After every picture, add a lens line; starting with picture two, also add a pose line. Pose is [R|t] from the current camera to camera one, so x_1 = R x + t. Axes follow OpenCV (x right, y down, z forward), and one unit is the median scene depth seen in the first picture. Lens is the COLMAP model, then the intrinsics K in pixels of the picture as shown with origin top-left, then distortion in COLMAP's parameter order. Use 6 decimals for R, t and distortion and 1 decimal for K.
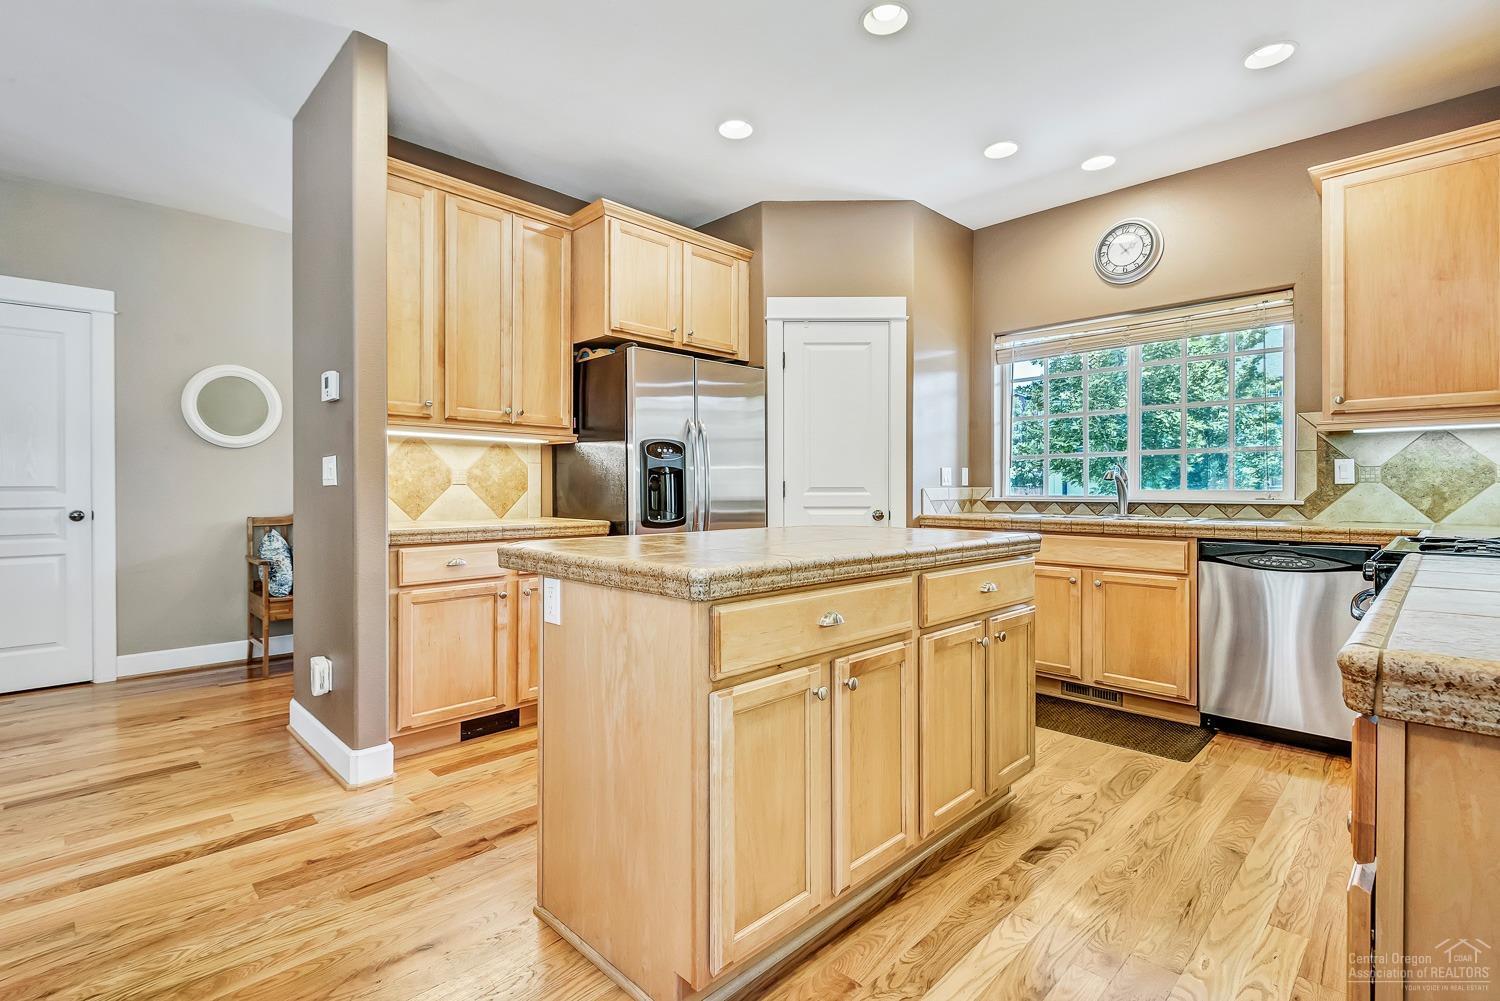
lens RADIAL K [[697.8, 0, 728.0], [0, 697.8, 499.1], [0, 0, 1]] dist [0.018878, -0.008297]
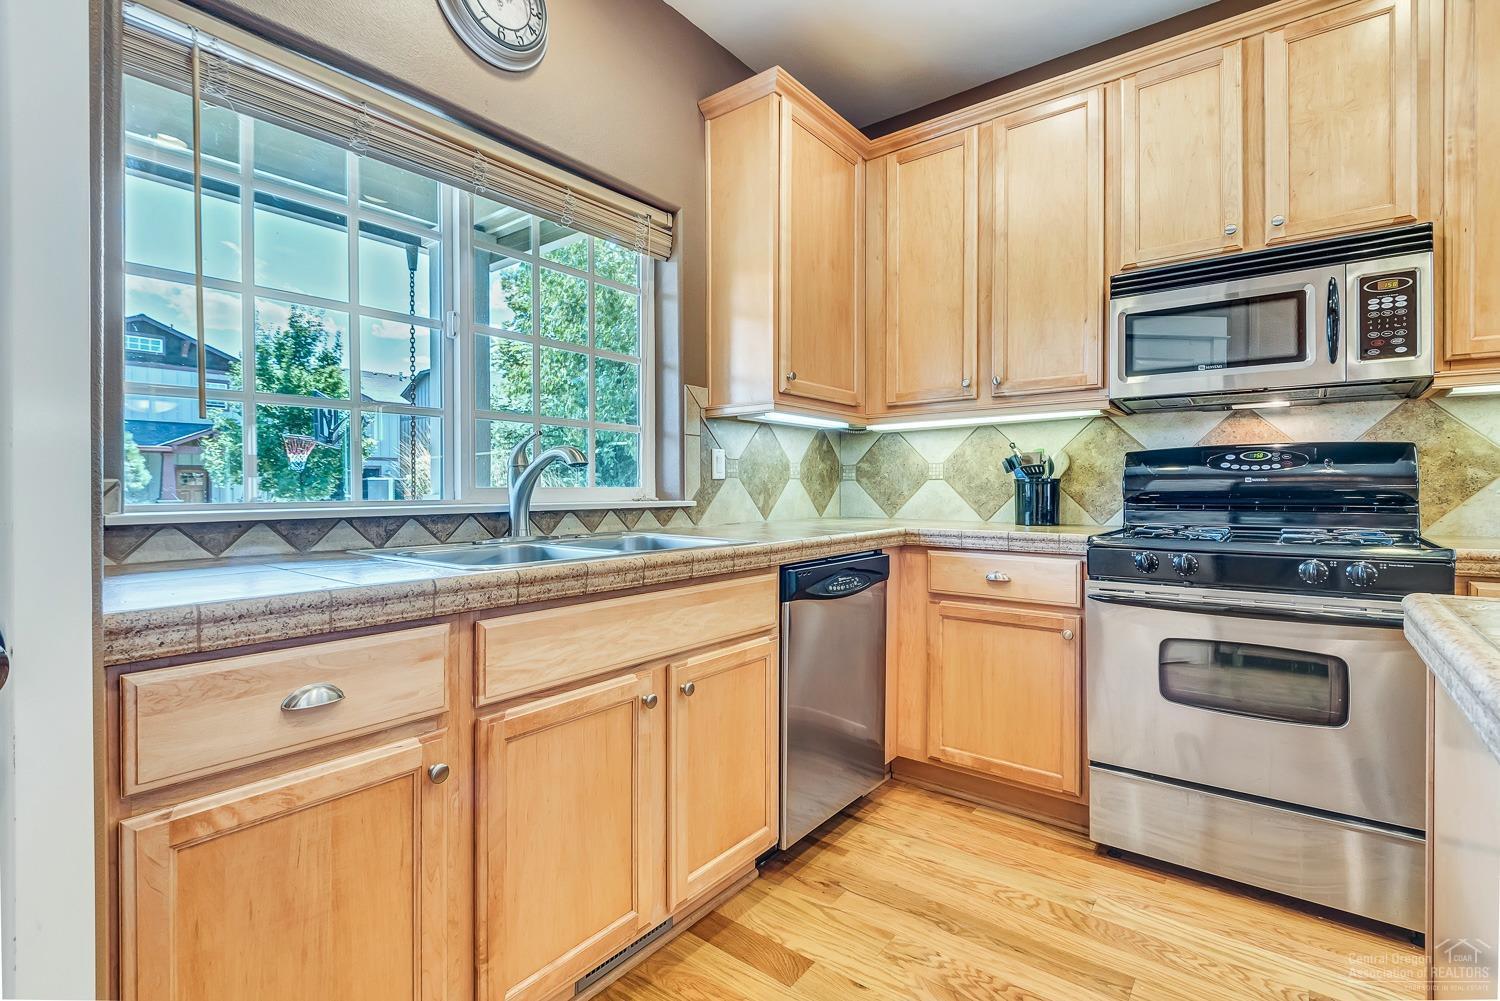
lens RADIAL K [[697.8, 0, 759.9], [0, 697.8, 491.4], [0, 0, 1]] dist [0.018878, -0.008297]
pose [[-0.131613, -0.004690, 0.991290, 0.068617], [0.017981, 0.999813, 0.007118, -0.012659], [-0.991138, 0.018761, -0.131504, 1.070515]]
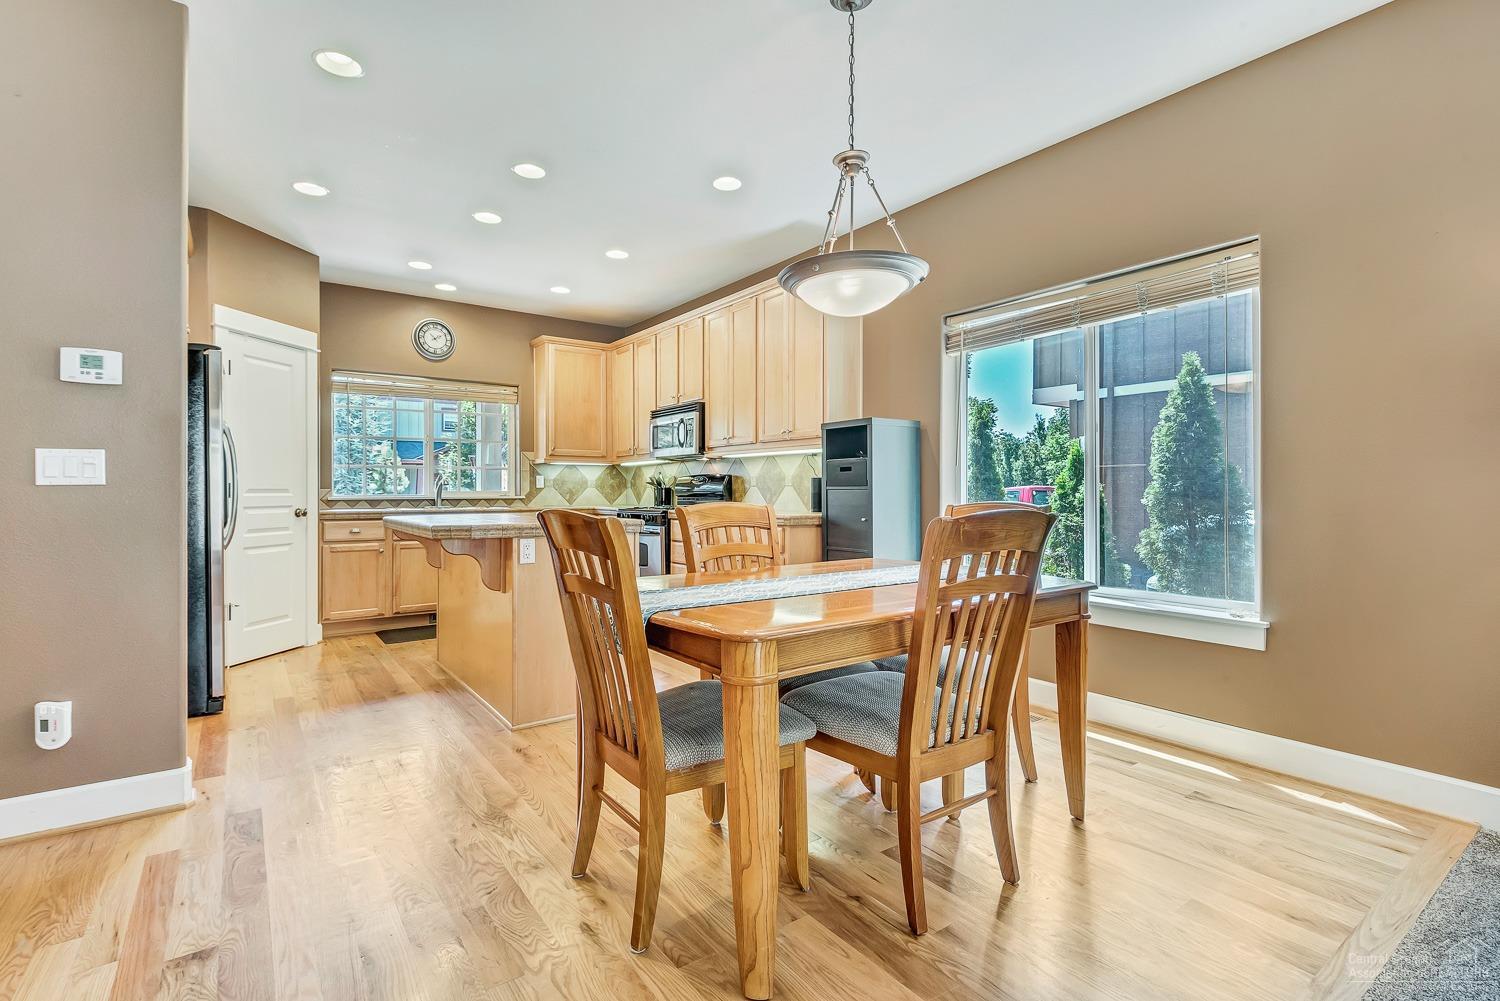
lens RADIAL K [[697.8, 0, 761.4], [0, 697.8, 488.9], [0, 0, 1]] dist [0.018878, -0.008297]
pose [[0.138254, 0.002984, 0.990392, -1.068729], [0.014171, 0.999887, -0.004991, 0.000494], [-0.990295, 0.014725, 0.138197, 0.078376]]
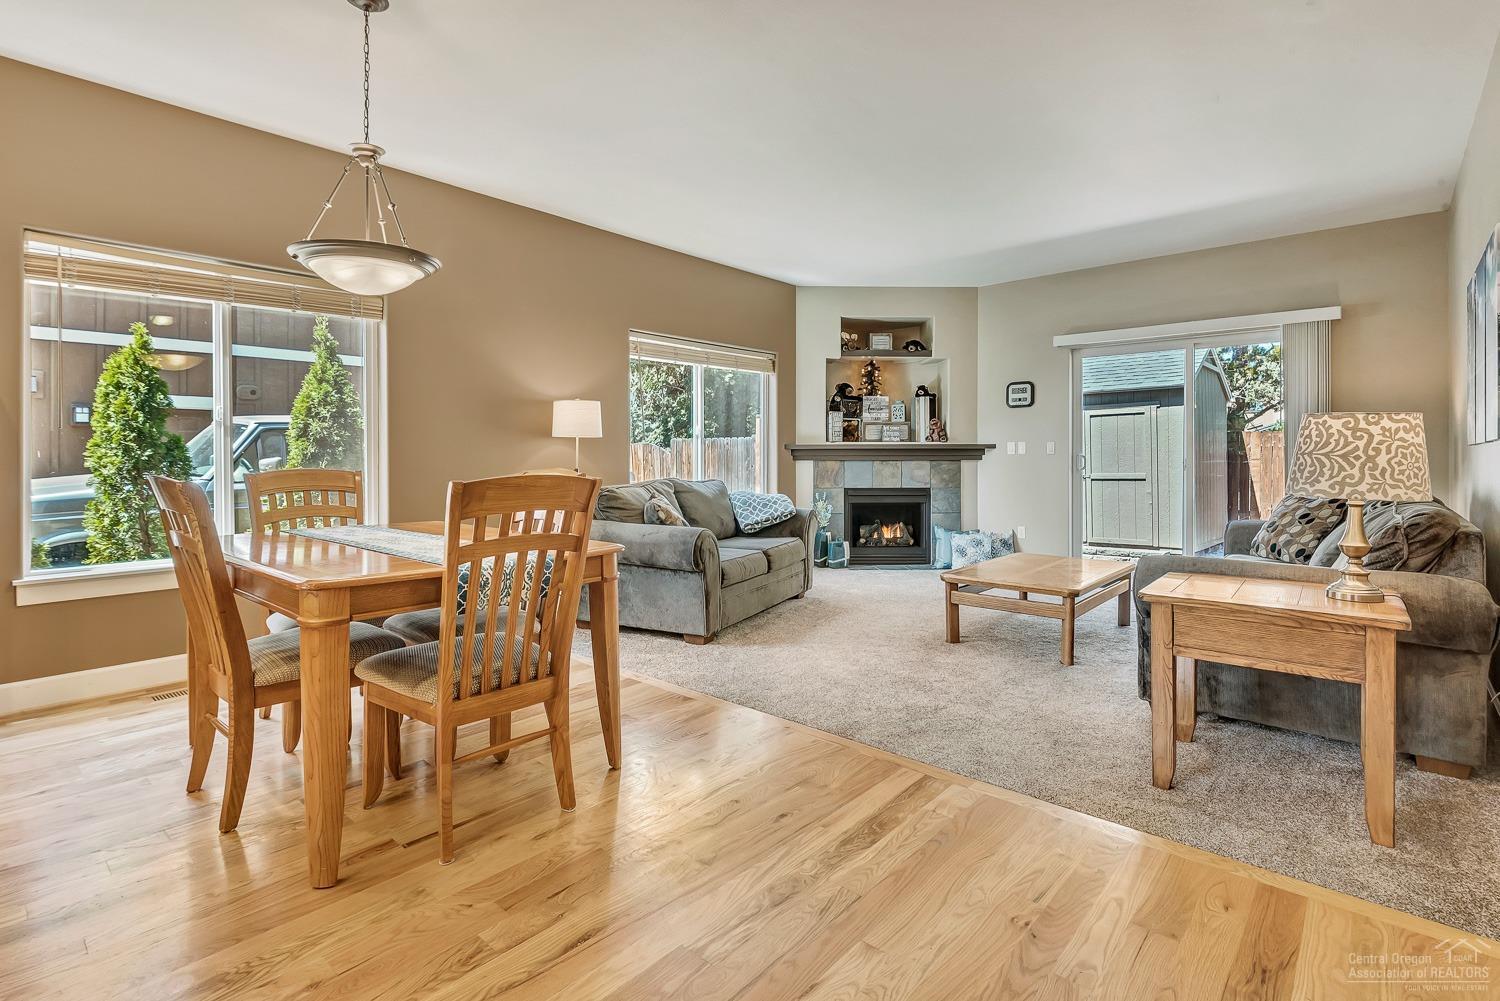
lens RADIAL K [[728.8, 0, 720.9], [0, 728.8, 460.2], [0, 0, 1]] dist [0.002044, 0.000976]
pose [[-0.999024, 0.002015, -0.044135, -0.701048], [0.001264, 0.999854, 0.017041, -0.011431], [0.044163, 0.016969, -0.998880, 0.924441]]
